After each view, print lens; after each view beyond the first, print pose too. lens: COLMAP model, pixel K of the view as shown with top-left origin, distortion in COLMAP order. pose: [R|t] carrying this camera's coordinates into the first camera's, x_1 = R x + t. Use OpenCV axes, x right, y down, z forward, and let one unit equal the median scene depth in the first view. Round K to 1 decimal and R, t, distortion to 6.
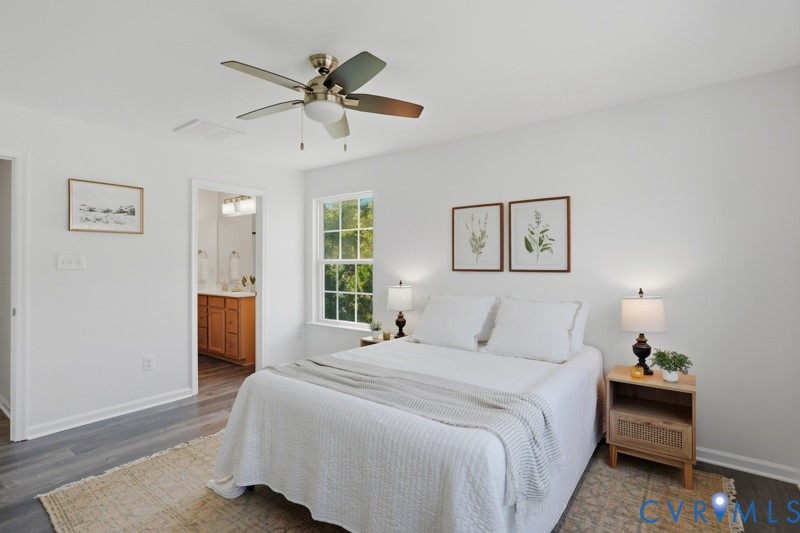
lens RADIAL K [[393.9, 0, 400.0], [0, 393.9, 266.5], [0, 0, 1]] dist [-0.004135, -0.000705]
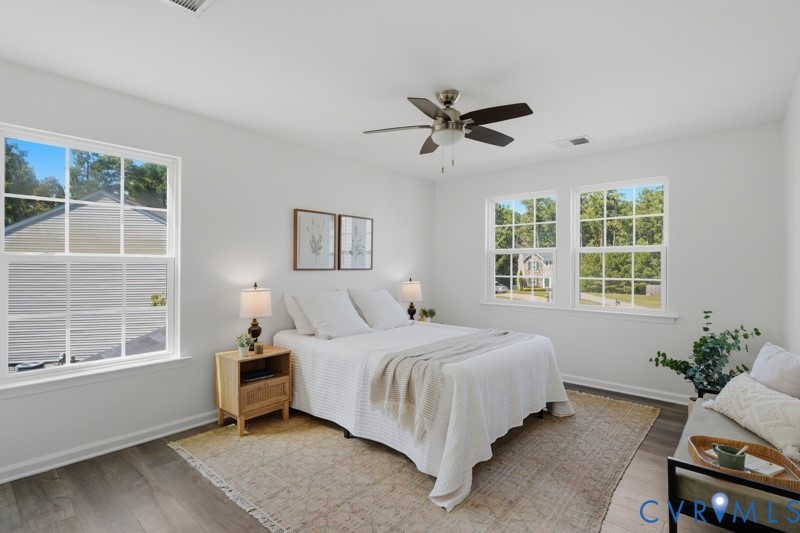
lens RADIAL K [[393.9, 0, 400.0], [0, 393.9, 266.5], [0, 0, 1]] dist [-0.004135, -0.000705]
pose [[0.069634, -0.005458, 0.997558, -0.916079], [-0.001059, 0.999984, 0.005545, -0.005161], [-0.997572, -0.001443, 0.069627, 0.688704]]
